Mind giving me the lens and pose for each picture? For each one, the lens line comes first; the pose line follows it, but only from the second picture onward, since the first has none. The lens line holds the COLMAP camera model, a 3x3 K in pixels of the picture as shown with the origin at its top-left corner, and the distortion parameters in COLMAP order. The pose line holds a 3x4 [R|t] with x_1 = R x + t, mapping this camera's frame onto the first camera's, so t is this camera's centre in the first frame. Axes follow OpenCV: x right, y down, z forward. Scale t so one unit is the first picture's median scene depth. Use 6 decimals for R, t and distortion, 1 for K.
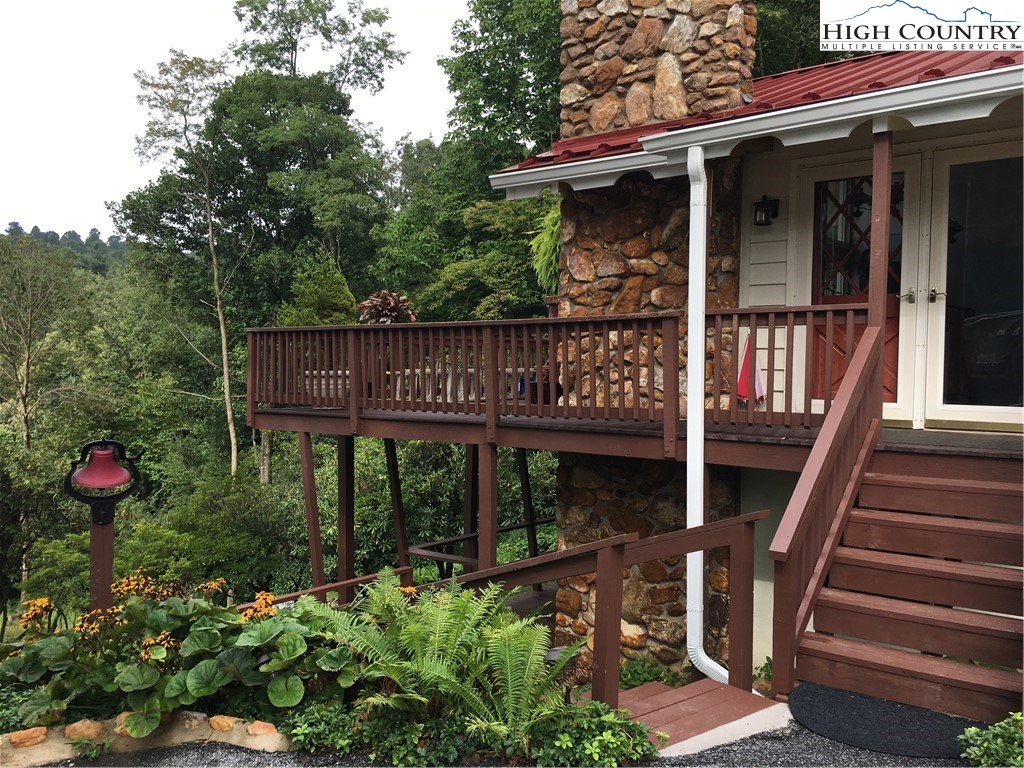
lens RADIAL K [[861.4, 0, 516.3], [0, 861.4, 388.1], [0, 0, 1]] dist [0.105739, -0.155753]
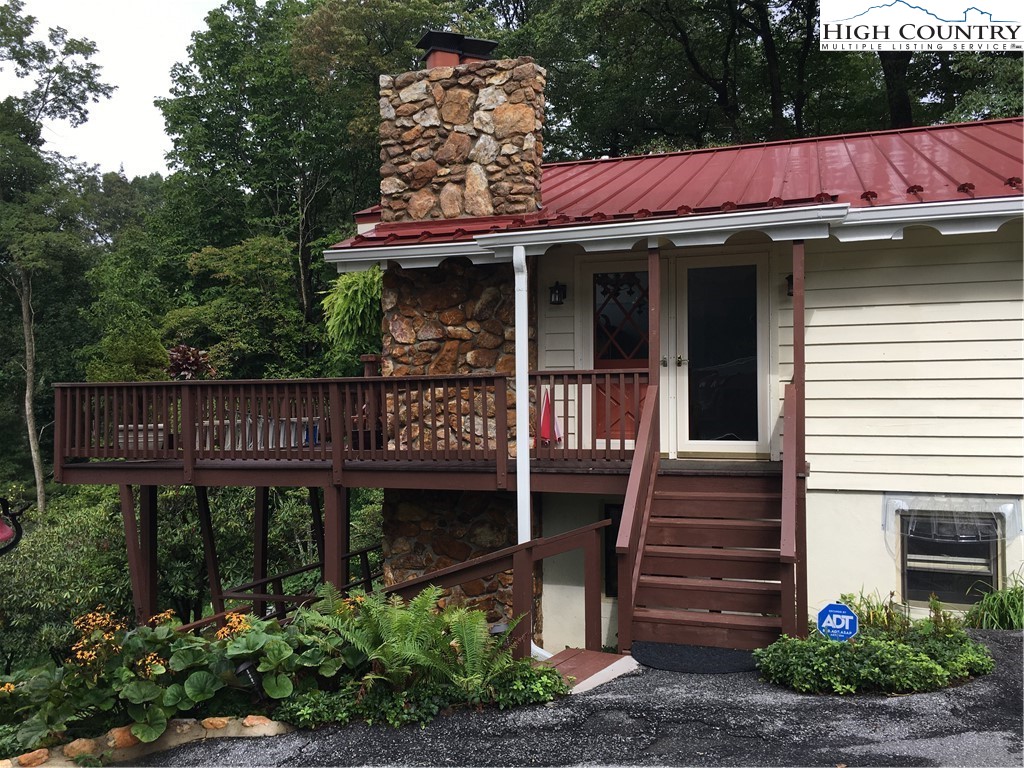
lens RADIAL K [[861.4, 0, 516.3], [0, 861.4, 388.1], [0, 0, 1]] dist [0.105739, -0.155753]
pose [[0.939621, -0.005473, 0.342174, -0.193197], [0.022931, 0.998632, -0.046995, -0.005016], [-0.341449, 0.052004, 0.938461, -0.157287]]
